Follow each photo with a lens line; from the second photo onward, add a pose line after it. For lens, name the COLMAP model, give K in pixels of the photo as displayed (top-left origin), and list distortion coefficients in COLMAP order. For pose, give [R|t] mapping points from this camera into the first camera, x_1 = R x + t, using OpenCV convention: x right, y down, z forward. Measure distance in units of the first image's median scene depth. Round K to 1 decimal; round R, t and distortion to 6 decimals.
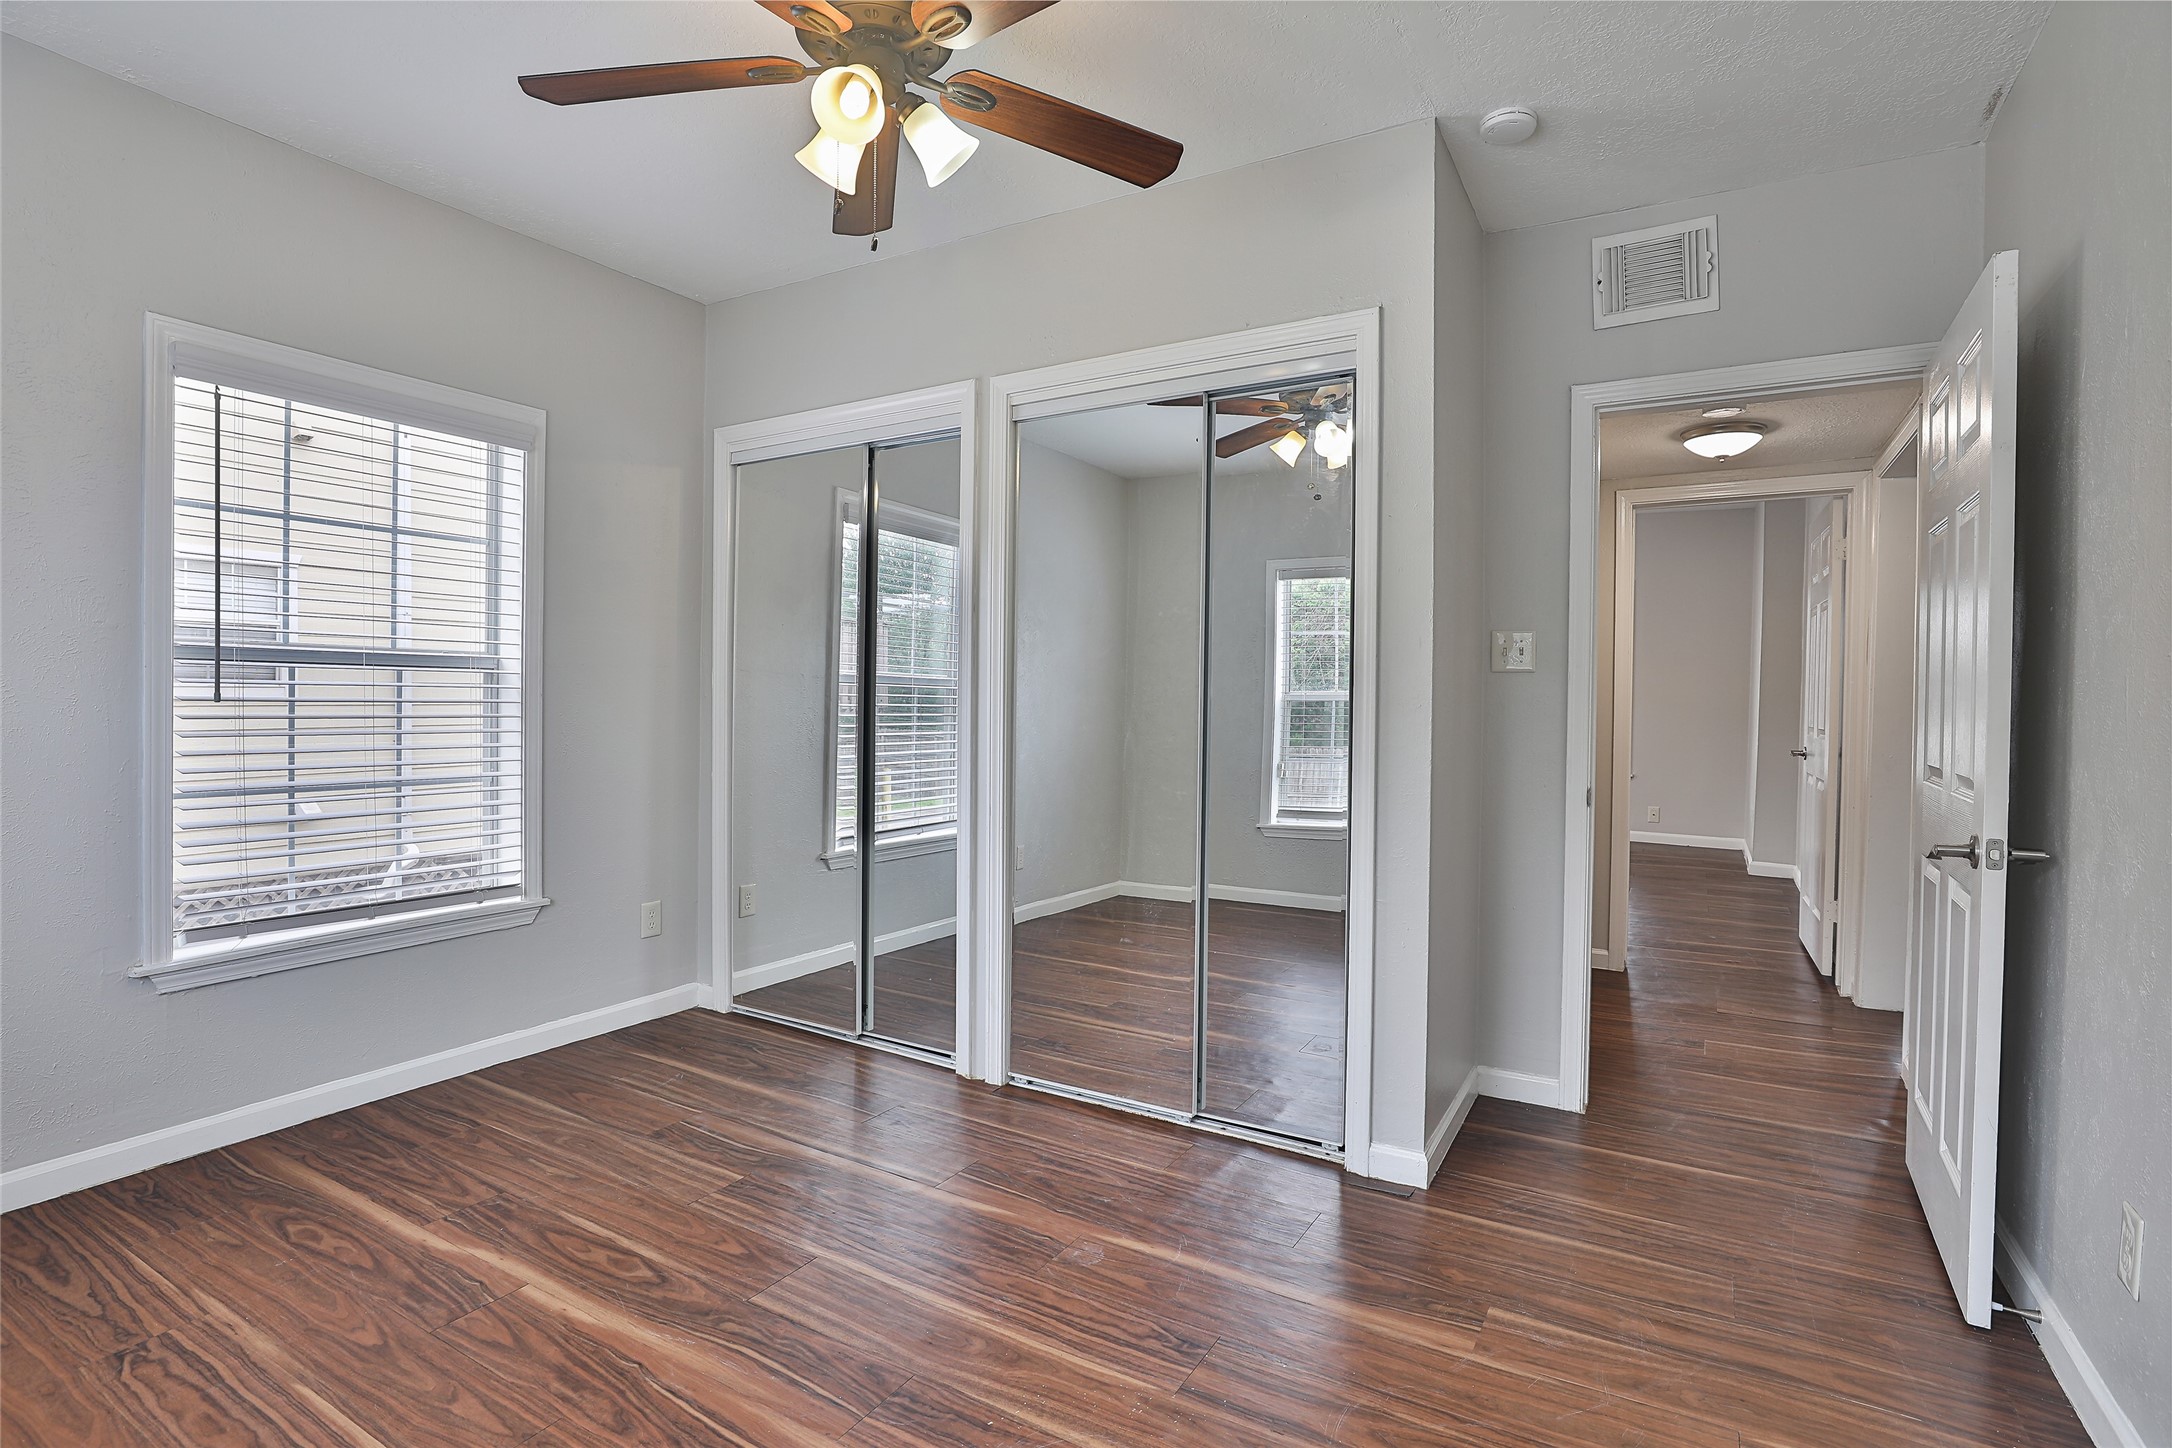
lens RADIAL K [[1046.7, 0, 1091.3], [0, 1046.7, 716.2], [0, 0, 1]] dist [-0.047290, 0.014444]
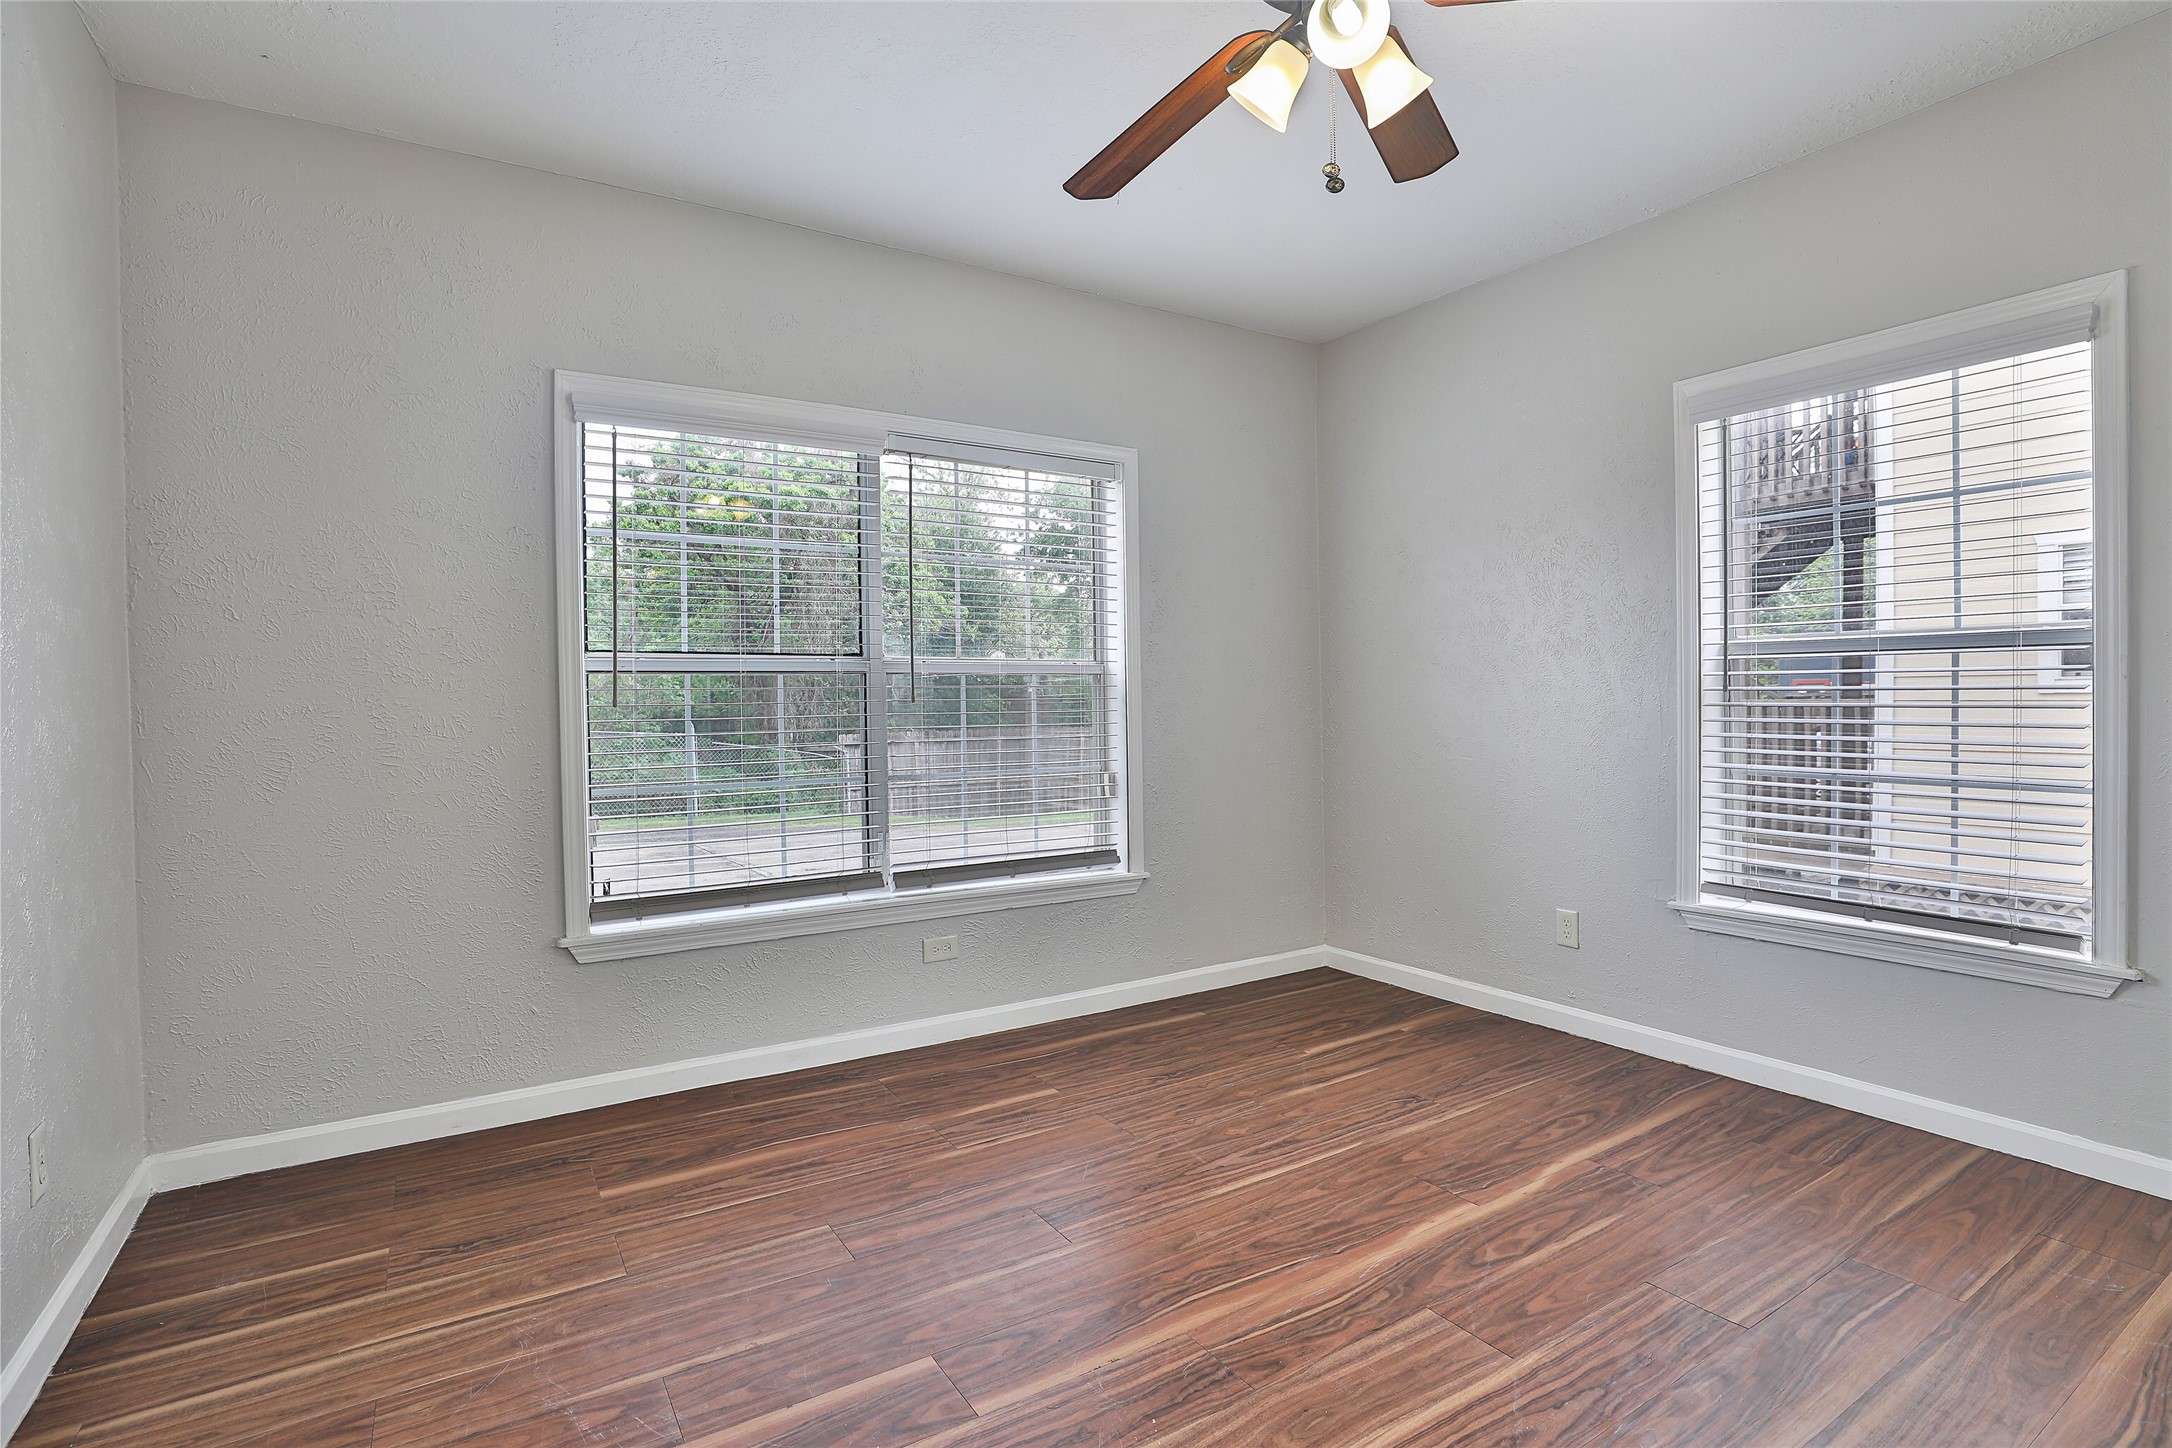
lens RADIAL K [[1046.7, 0, 1091.3], [0, 1046.7, 716.2], [0, 0, 1]] dist [-0.047290, 0.014444]
pose [[-0.464904, 0.014543, -0.885241, 0.552908], [-0.003288, 0.999830, 0.018152, -0.005831], [0.885355, 0.011350, -0.464777, 0.969329]]
